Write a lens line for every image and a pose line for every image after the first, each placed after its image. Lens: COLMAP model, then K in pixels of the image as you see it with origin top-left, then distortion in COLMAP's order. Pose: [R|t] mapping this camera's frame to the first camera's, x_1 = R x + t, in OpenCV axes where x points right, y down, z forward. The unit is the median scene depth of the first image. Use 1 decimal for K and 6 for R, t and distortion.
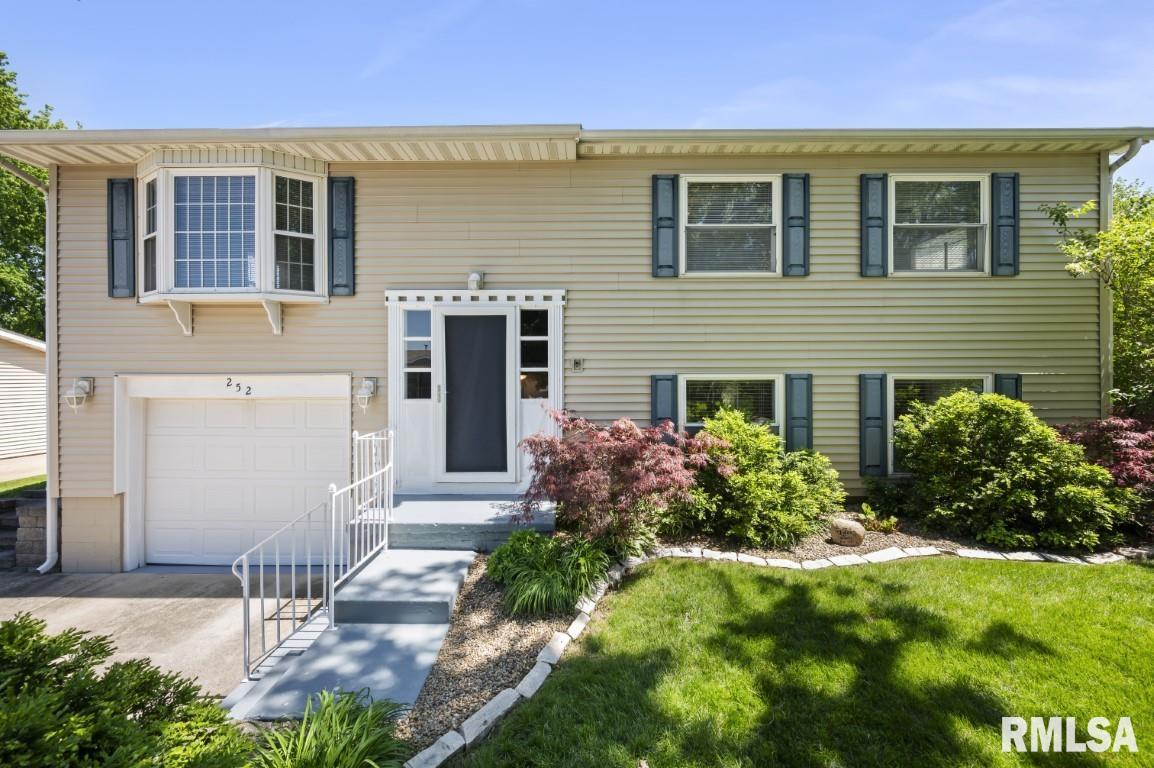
lens RADIAL K [[450.2, 0, 579.4], [0, 450.2, 379.0], [0, 0, 1]] dist [-0.001326, -0.000180]
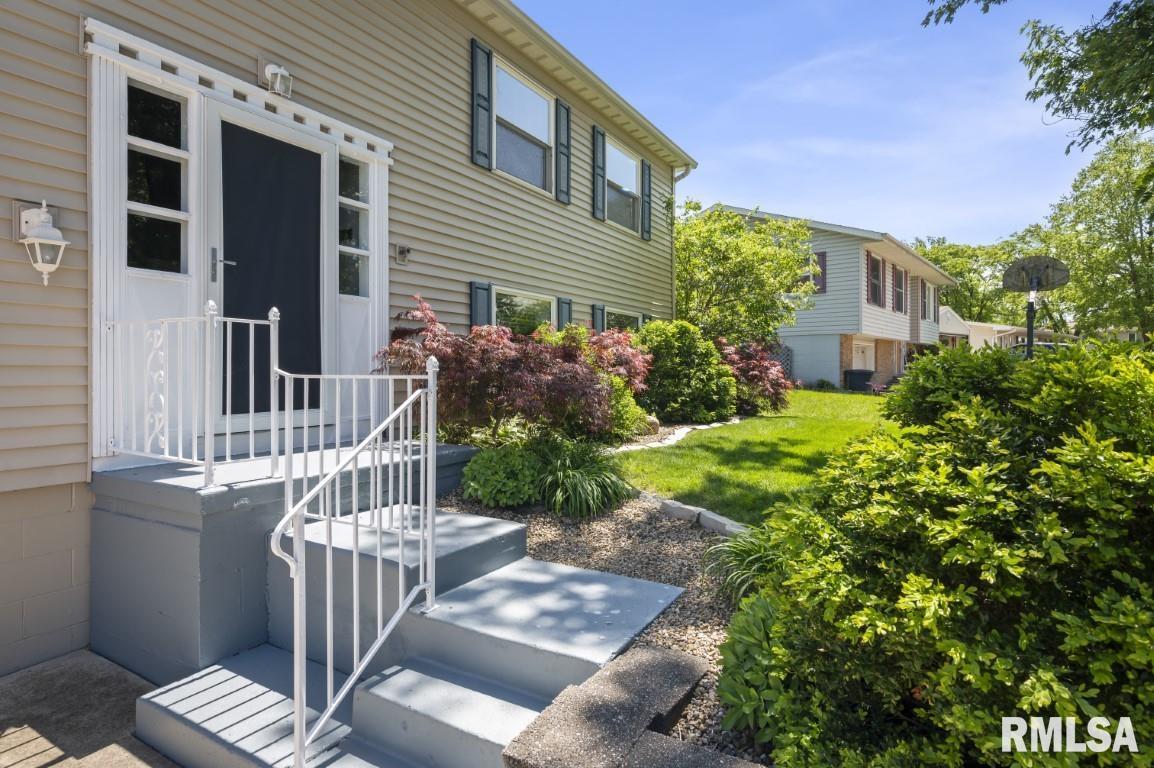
lens RADIAL K [[612.7, 0, 572.3], [0, 612.7, 370.2], [0, 0, 1]] dist [-0.000751, -0.000840]
pose [[0.509013, 0.001173, 0.860758, -0.705826], [-0.000684, 0.999999, -0.000958, 0.153893], [-0.860759, -0.000101, 0.509013, 0.274532]]
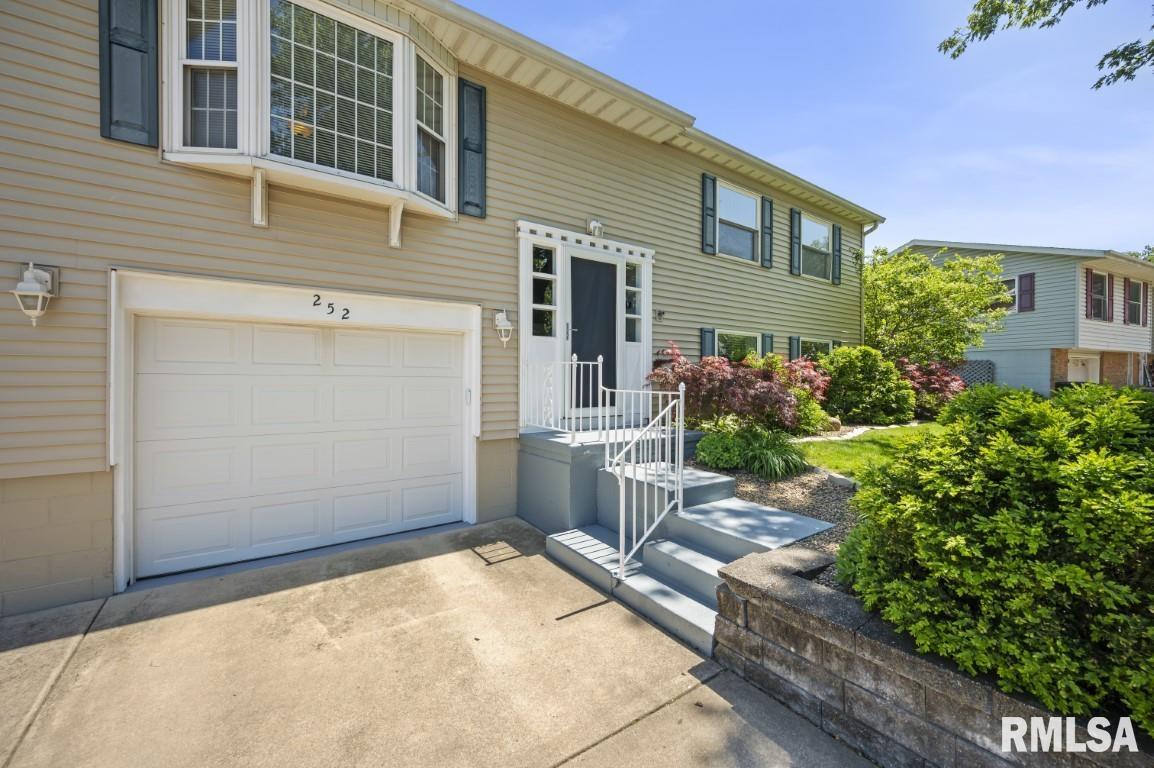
lens RADIAL K [[450.2, 0, 579.4], [0, 450.2, 379.0], [0, 0, 1]] dist [-0.001326, -0.000180]
pose [[0.818848, 0.002165, 0.574006, -0.867929], [-0.004966, 0.999982, 0.003312, 0.135659], [-0.573988, -0.005562, 0.818845, 0.143904]]
